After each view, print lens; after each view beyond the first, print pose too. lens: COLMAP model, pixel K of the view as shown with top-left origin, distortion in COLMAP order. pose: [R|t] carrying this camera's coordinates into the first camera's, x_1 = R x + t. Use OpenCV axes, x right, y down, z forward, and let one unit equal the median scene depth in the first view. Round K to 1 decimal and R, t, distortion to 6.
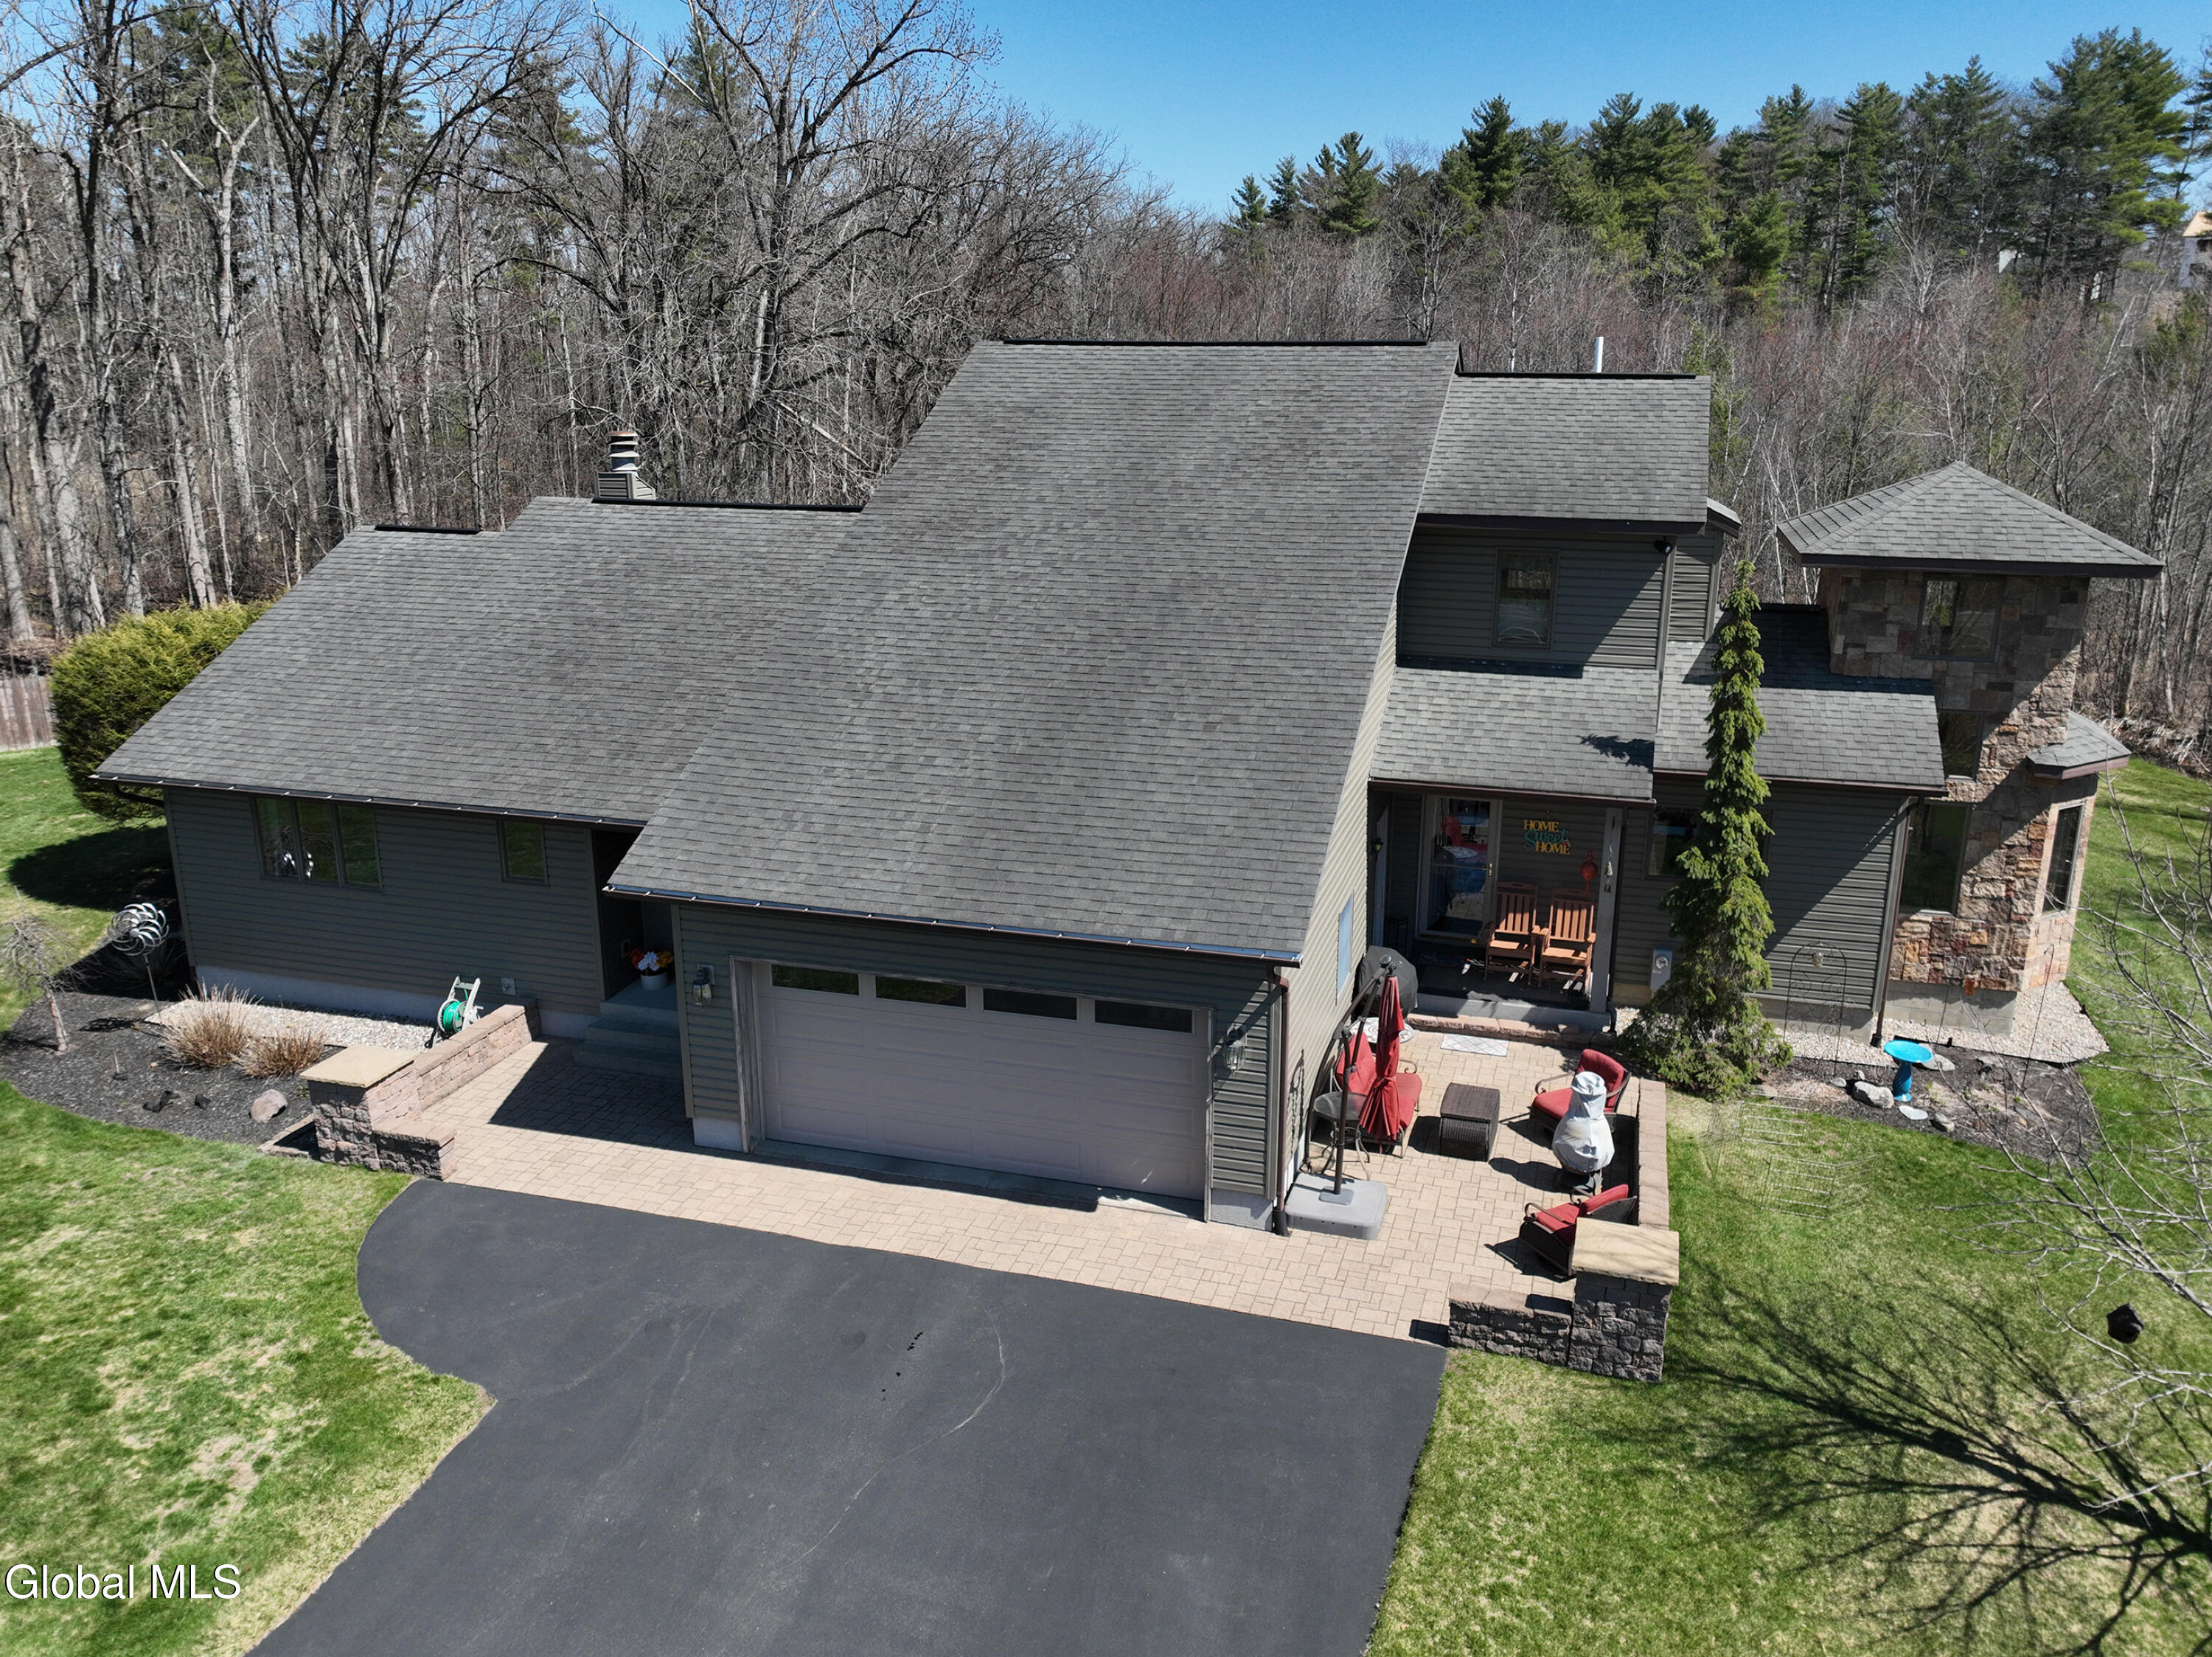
lens RADIAL K [[1671.3, 0, 1116.0], [0, 1671.3, 815.6], [0, 0, 1]] dist [-0.002021, 0.017998]
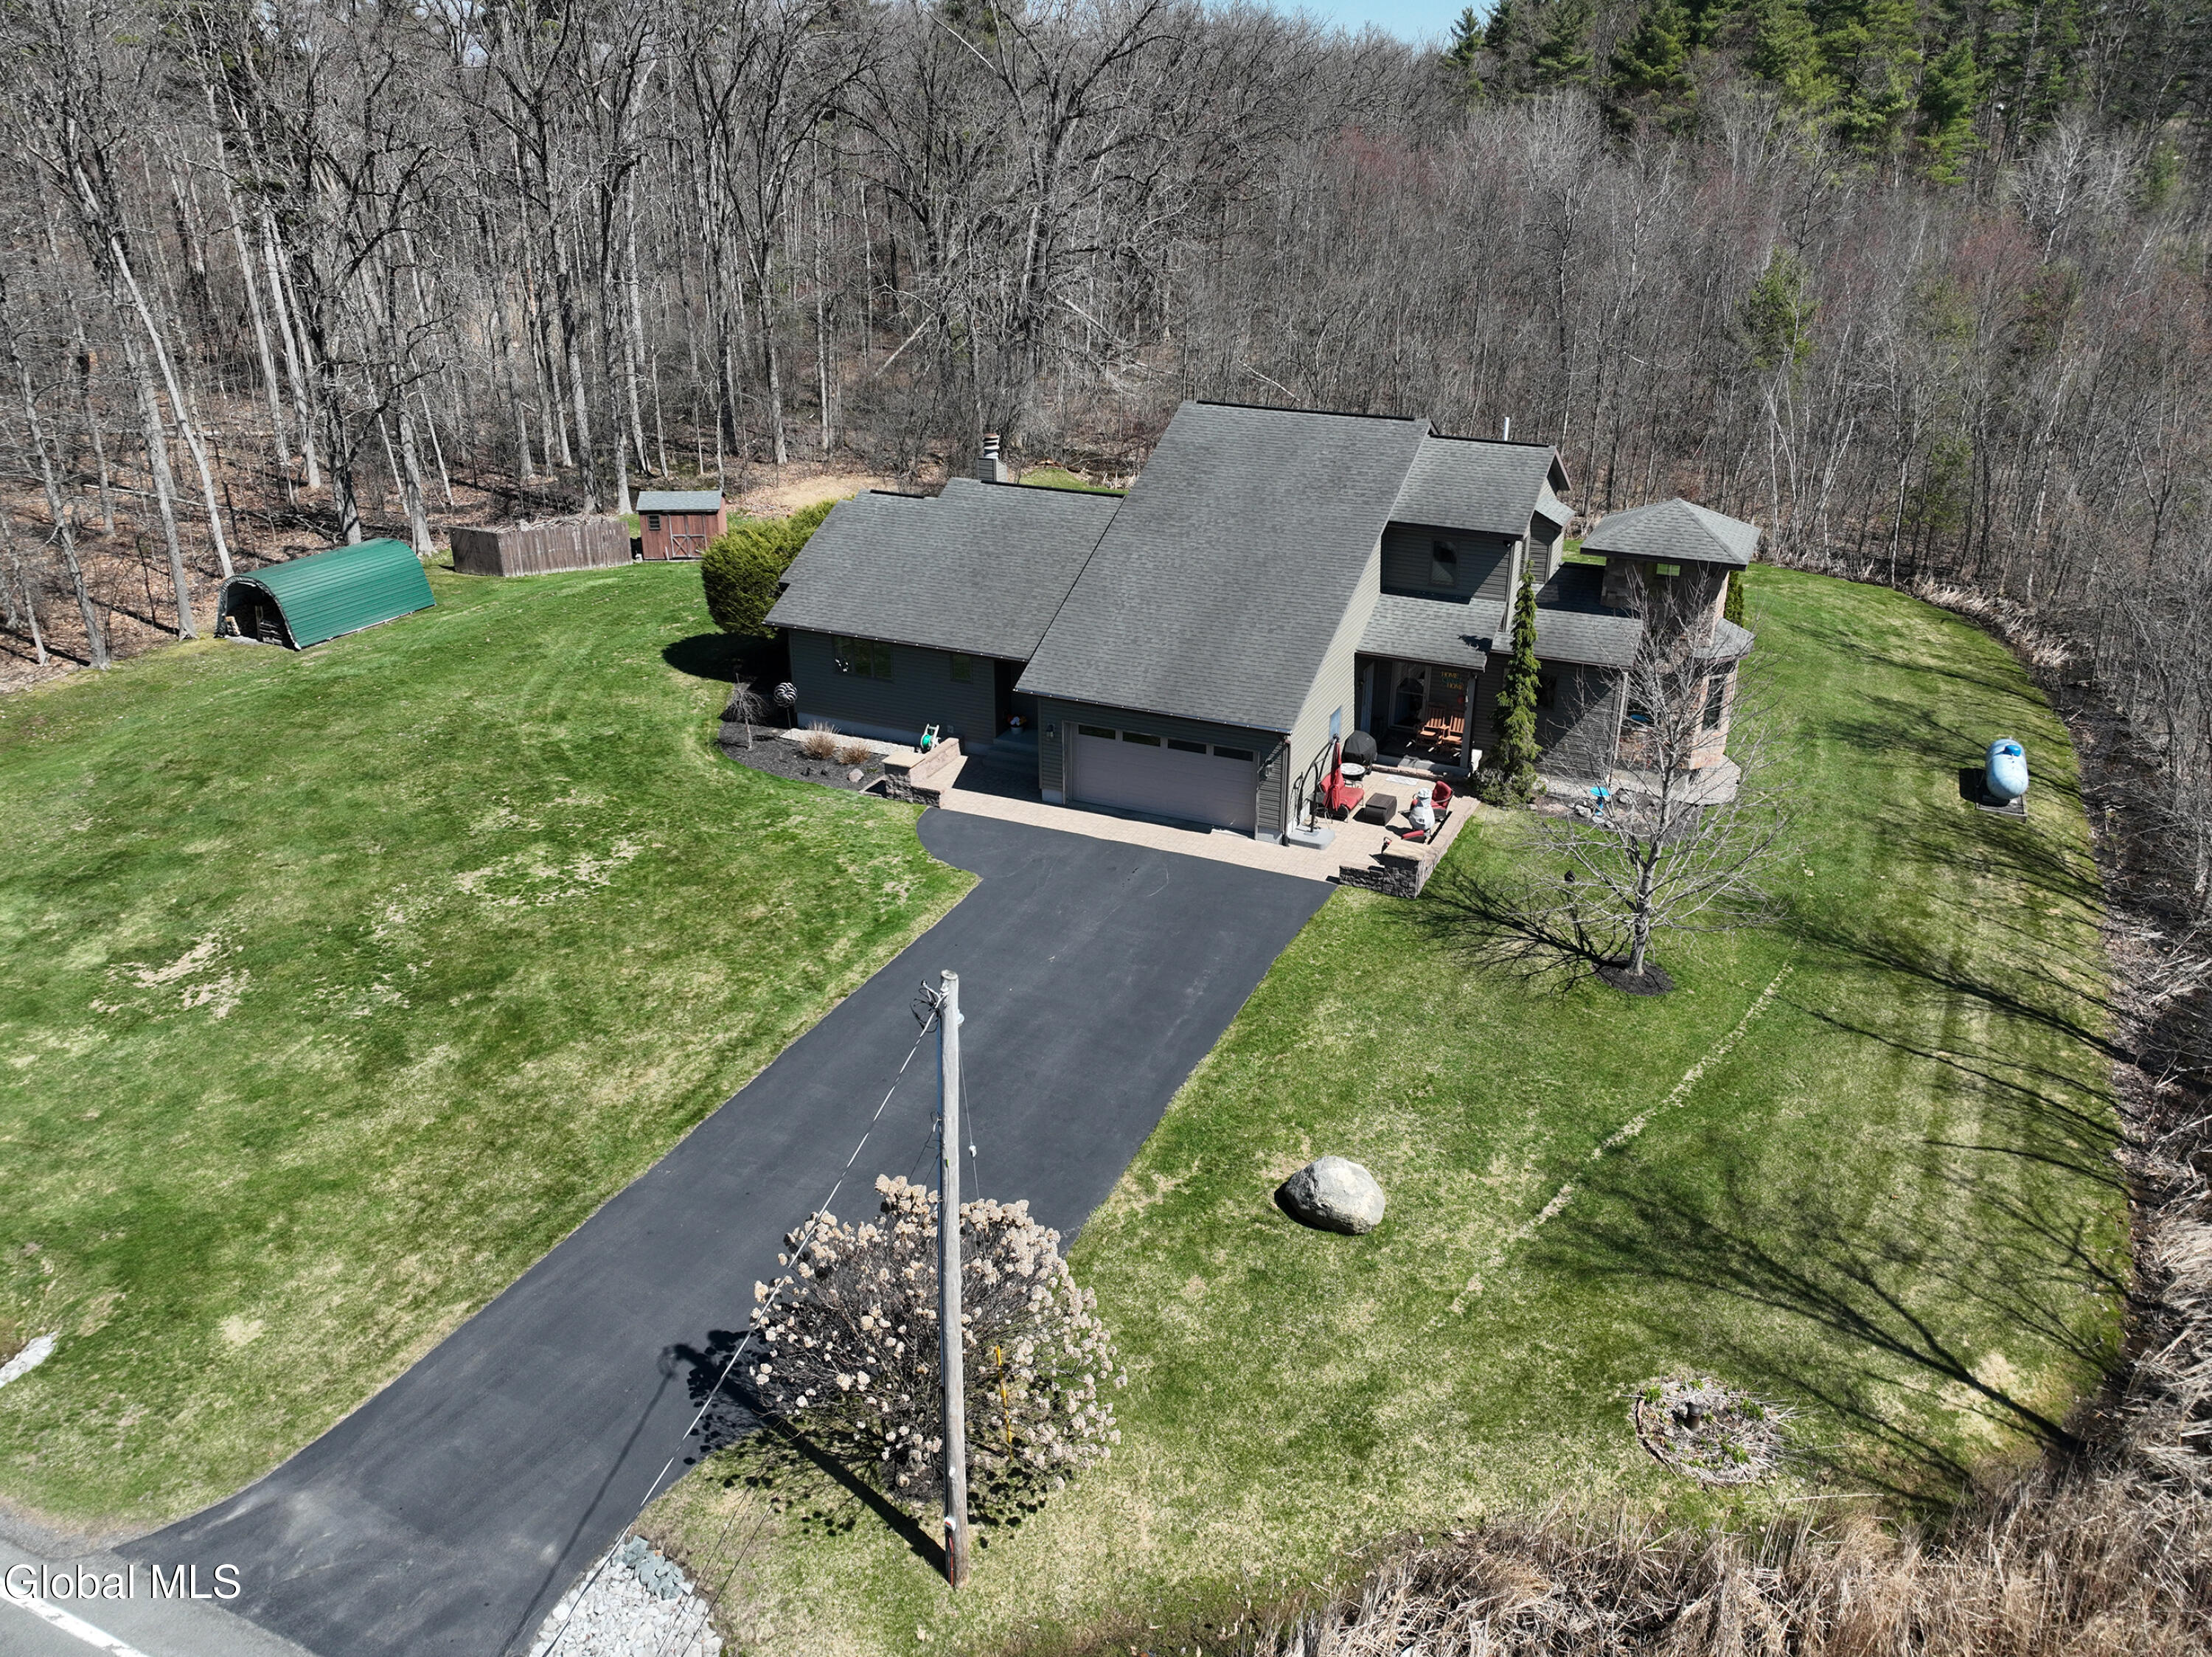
lens RADIAL K [[1641.2, 0, 1114.0], [0, 1641.2, 817.0], [0, 0, 1]] dist [0.005118, 0.008131]
pose [[0.990916, 0.055693, -0.122406, 0.116086], [-0.038553, 0.989656, 0.138181, -0.090448], [0.128836, -0.132206, 0.982814, -1.118658]]
